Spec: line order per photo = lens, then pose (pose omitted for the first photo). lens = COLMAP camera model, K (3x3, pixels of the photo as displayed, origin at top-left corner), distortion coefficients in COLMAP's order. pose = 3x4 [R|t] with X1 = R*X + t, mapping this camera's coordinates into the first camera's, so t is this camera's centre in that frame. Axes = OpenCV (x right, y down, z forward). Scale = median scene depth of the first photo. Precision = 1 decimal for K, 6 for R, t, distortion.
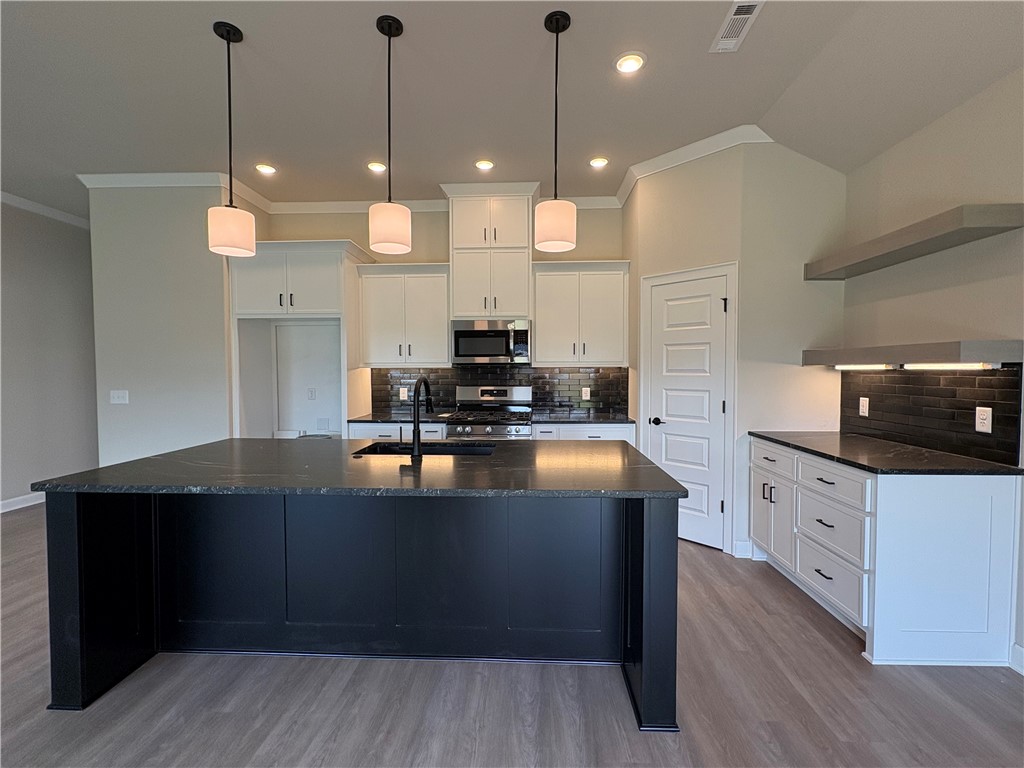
lens RADIAL K [[463.3, 0, 512.0], [0, 463.3, 384.0], [0, 0, 1]] dist [0.000928, 0.000278]
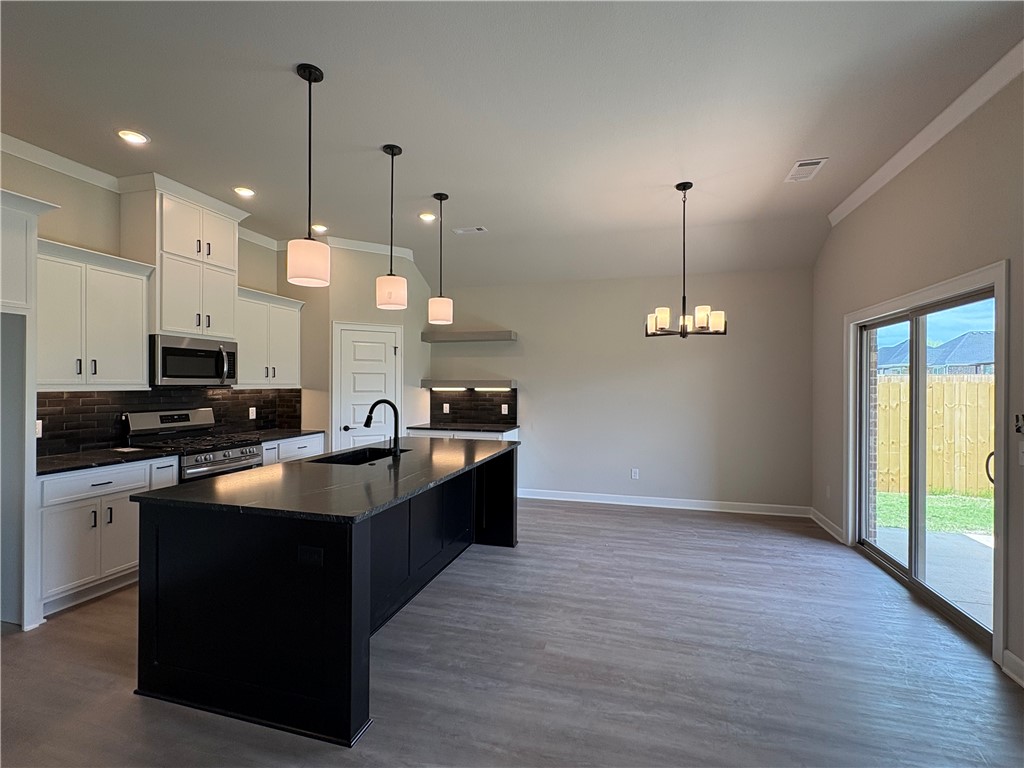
lens RADIAL K [[463.3, 0, 512.0], [0, 463.3, 384.0], [0, 0, 1]] dist [0.000928, 0.000278]
pose [[0.230285, 0.004425, 0.973113, -1.135038], [0.028383, 0.999534, -0.011262, -0.026843], [-0.972709, 0.030213, 0.230052, 0.255873]]
